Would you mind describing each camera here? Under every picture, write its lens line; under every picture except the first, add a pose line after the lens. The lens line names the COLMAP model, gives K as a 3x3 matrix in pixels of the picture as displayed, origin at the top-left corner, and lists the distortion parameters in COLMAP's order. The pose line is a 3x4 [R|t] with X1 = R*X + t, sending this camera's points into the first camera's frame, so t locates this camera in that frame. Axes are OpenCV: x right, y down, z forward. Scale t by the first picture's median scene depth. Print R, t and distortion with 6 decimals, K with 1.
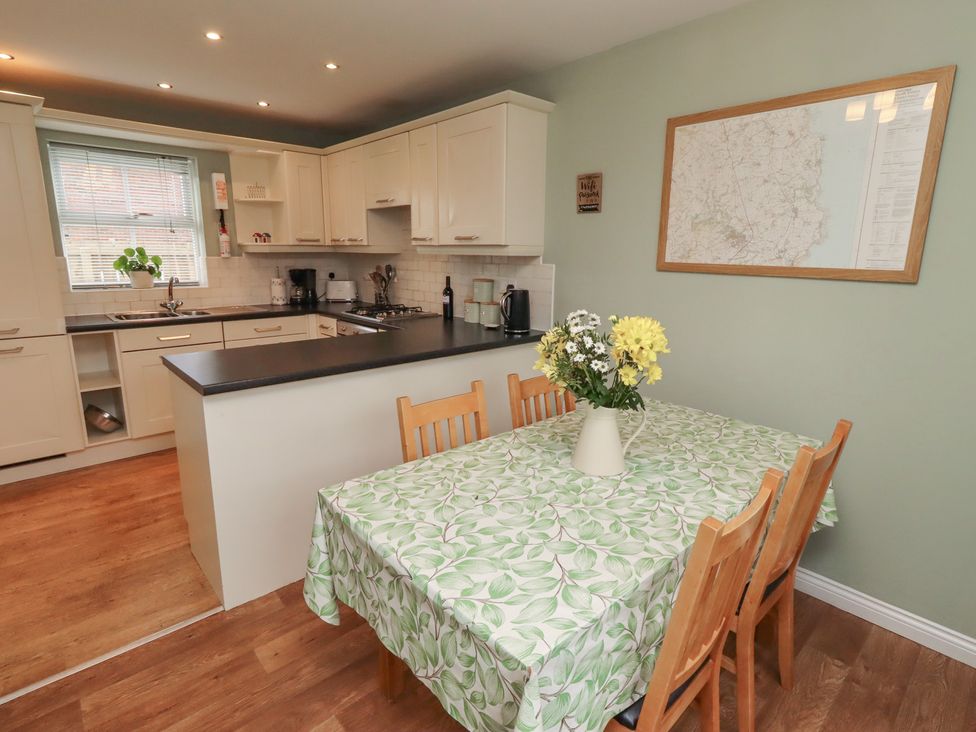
lens RADIAL K [[518.6, 0, 501.5], [0, 518.6, 353.8], [0, 0, 1]] dist [0.002047, -0.000561]
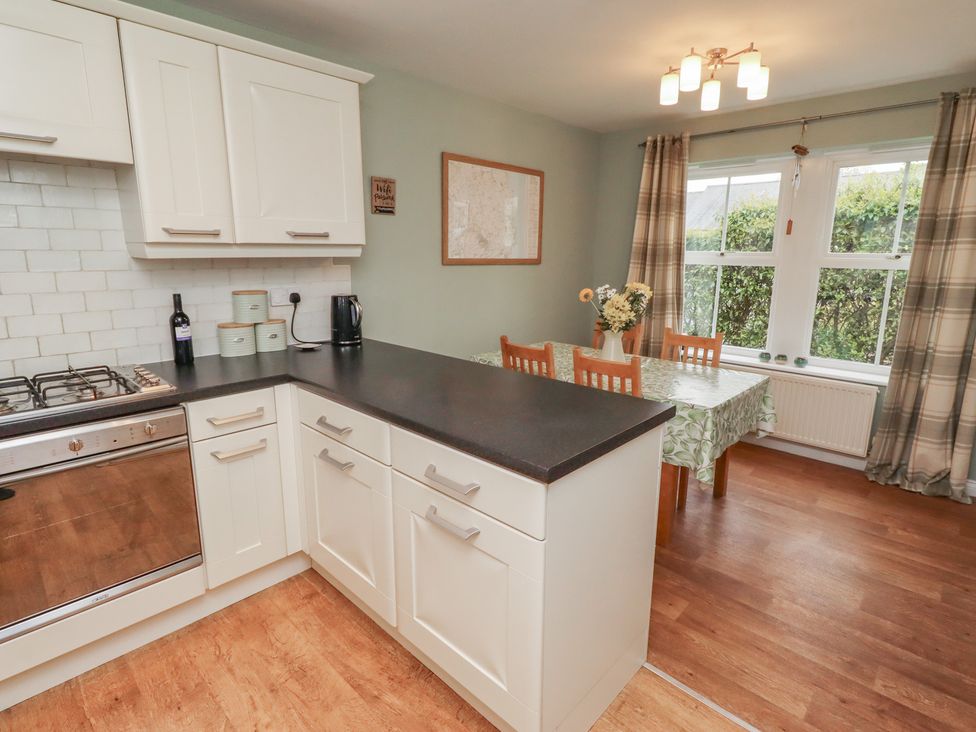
lens RADIAL K [[518.6, 0, 498.9], [0, 518.6, 350.8], [0, 0, 1]] dist [0.002047, -0.000561]
pose [[-0.088194, -0.200685, 0.975678, -1.083006], [0.187538, 0.958633, 0.214131, -0.215657], [-0.978290, 0.201861, -0.046910, 1.007481]]
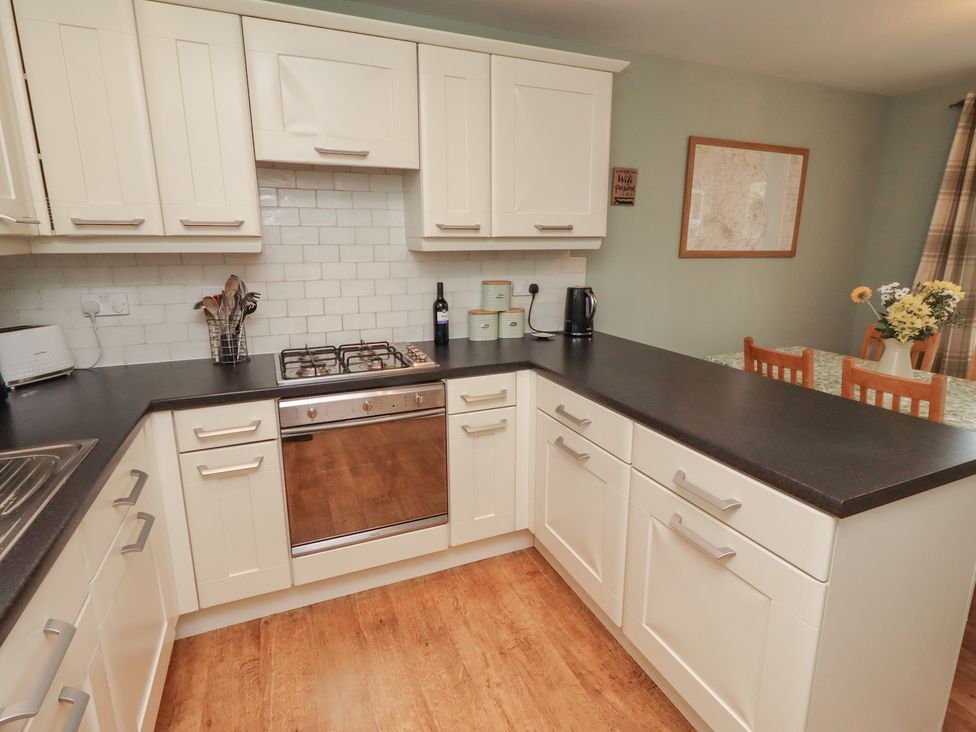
lens RADIAL K [[518.6, 0, 491.1], [0, 518.6, 351.5], [0, 0, 1]] dist [0.002047, -0.000561]
pose [[0.315813, -0.206616, 0.926052, -1.077028], [0.190948, 0.969874, 0.151274, -0.225740], [-0.929409, 0.129053, 0.345752, 1.062338]]
